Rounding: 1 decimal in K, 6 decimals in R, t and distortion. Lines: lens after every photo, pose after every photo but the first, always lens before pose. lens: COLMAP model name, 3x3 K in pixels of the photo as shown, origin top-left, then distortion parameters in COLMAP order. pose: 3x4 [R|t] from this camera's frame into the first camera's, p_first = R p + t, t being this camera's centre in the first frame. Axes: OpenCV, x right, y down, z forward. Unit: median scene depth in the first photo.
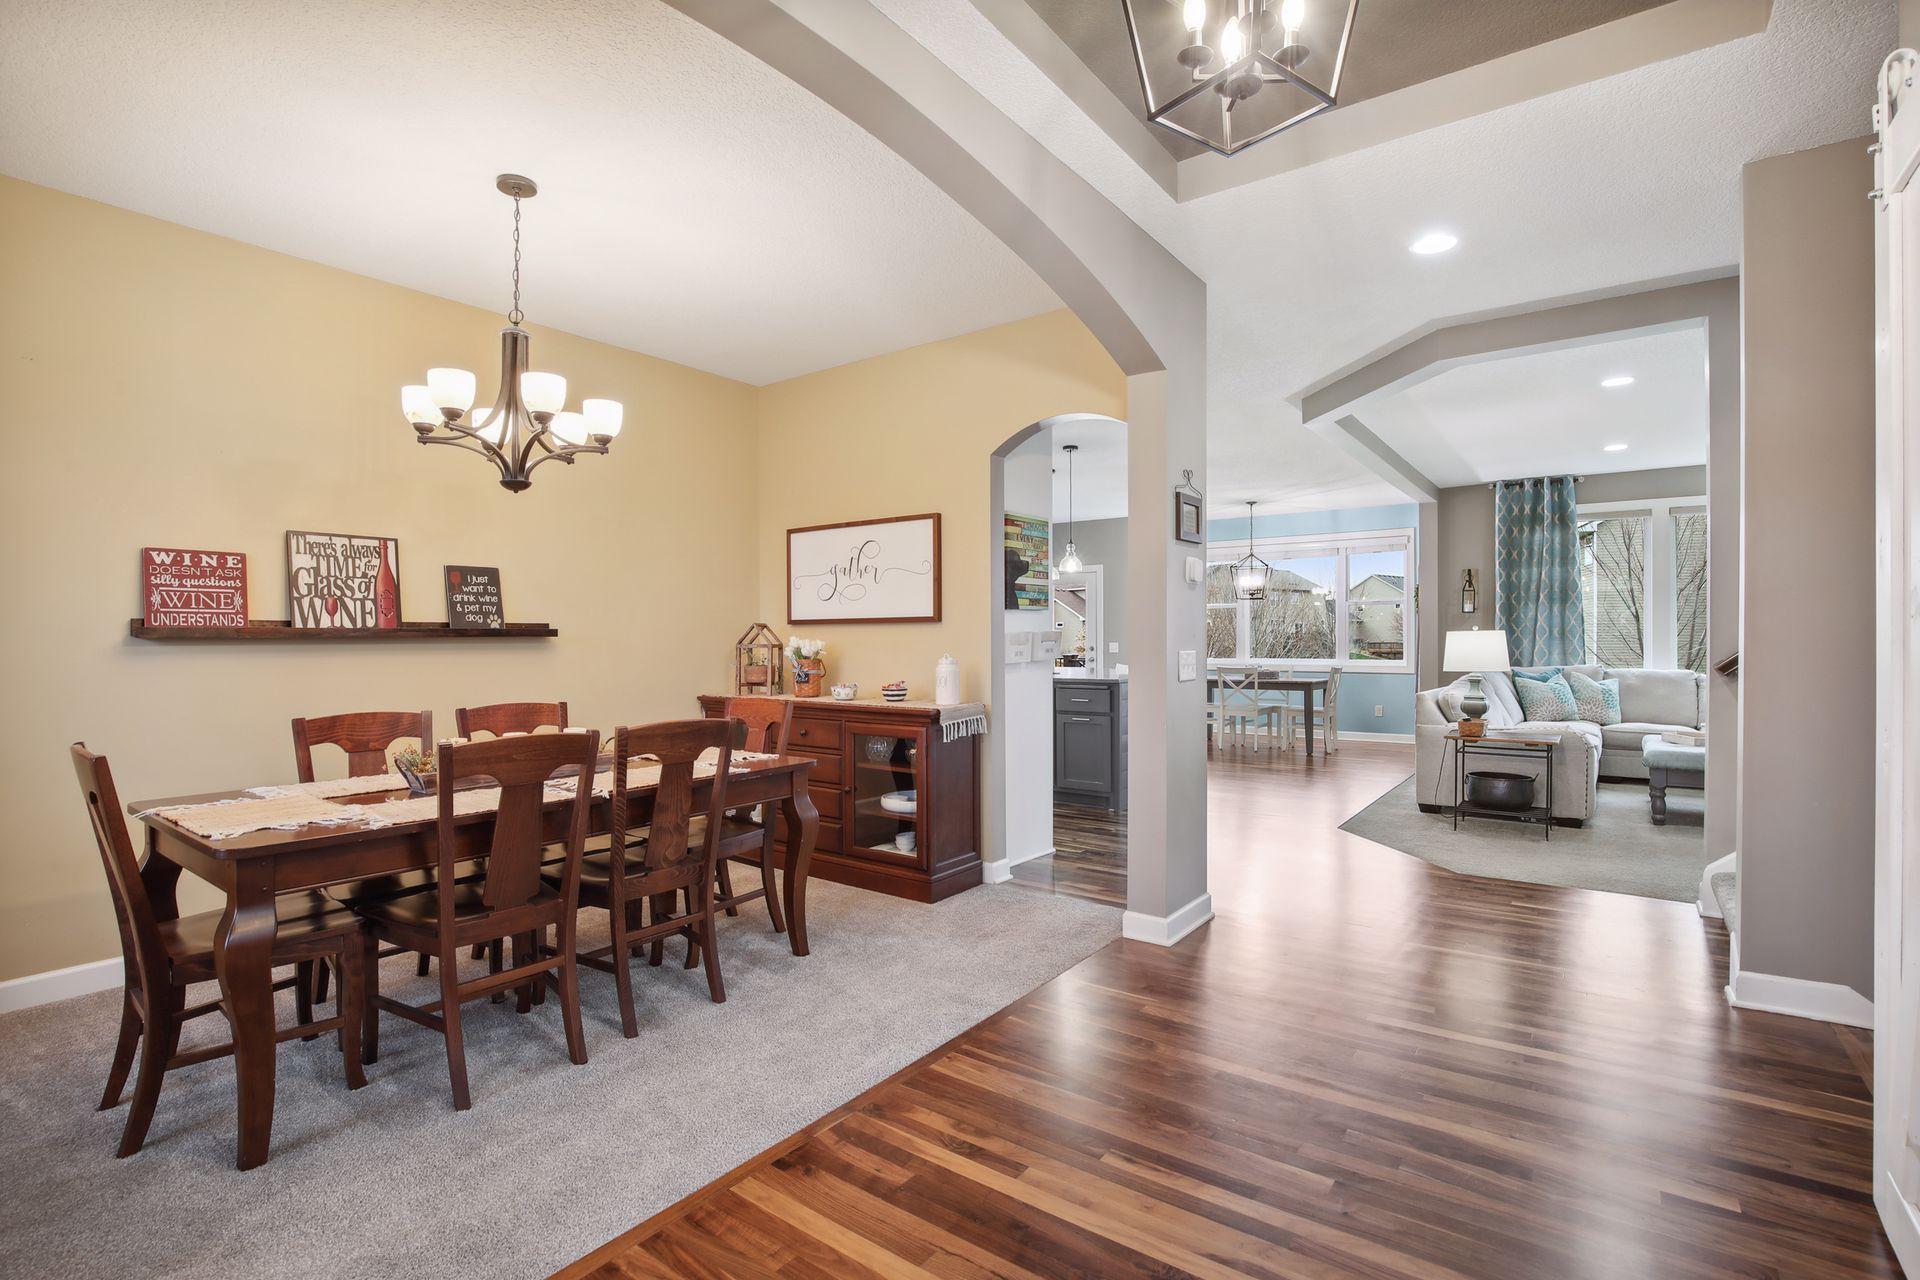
lens RADIAL K [[881.4, 0, 997.0], [0, 881.4, 657.3], [0, 0, 1]] dist [-0.027604, -0.000033]
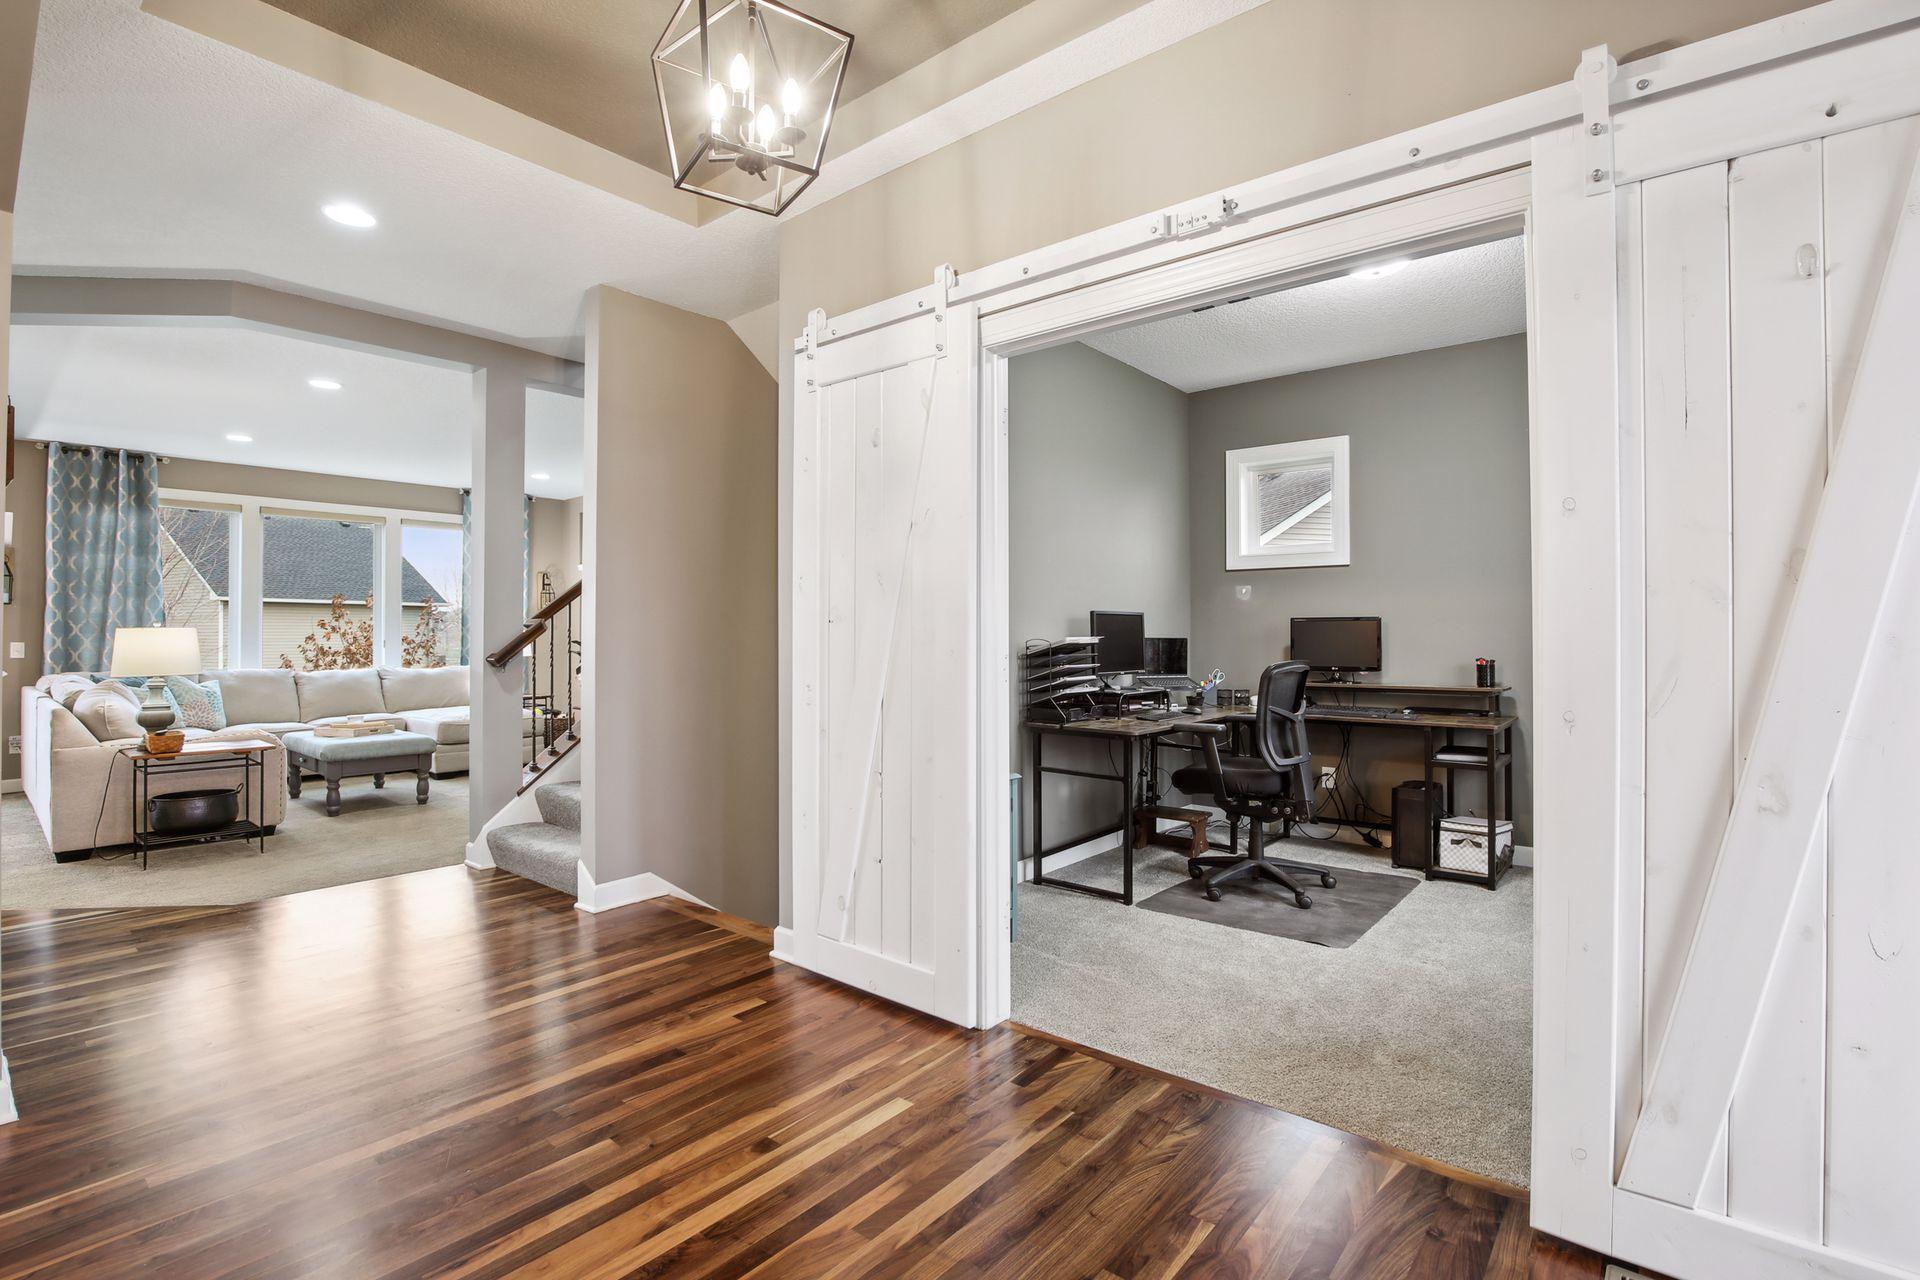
lens RADIAL K [[892.7, 0, 960.0], [0, 892.7, 640.0], [0, 0, 1]] dist [-0.028346, -0.000870]
pose [[0.076512, -0.002792, 0.997065, -0.227773], [0.023467, 0.999724, 0.000998, -0.001068], [-0.996792, 0.023322, 0.076556, 0.163113]]
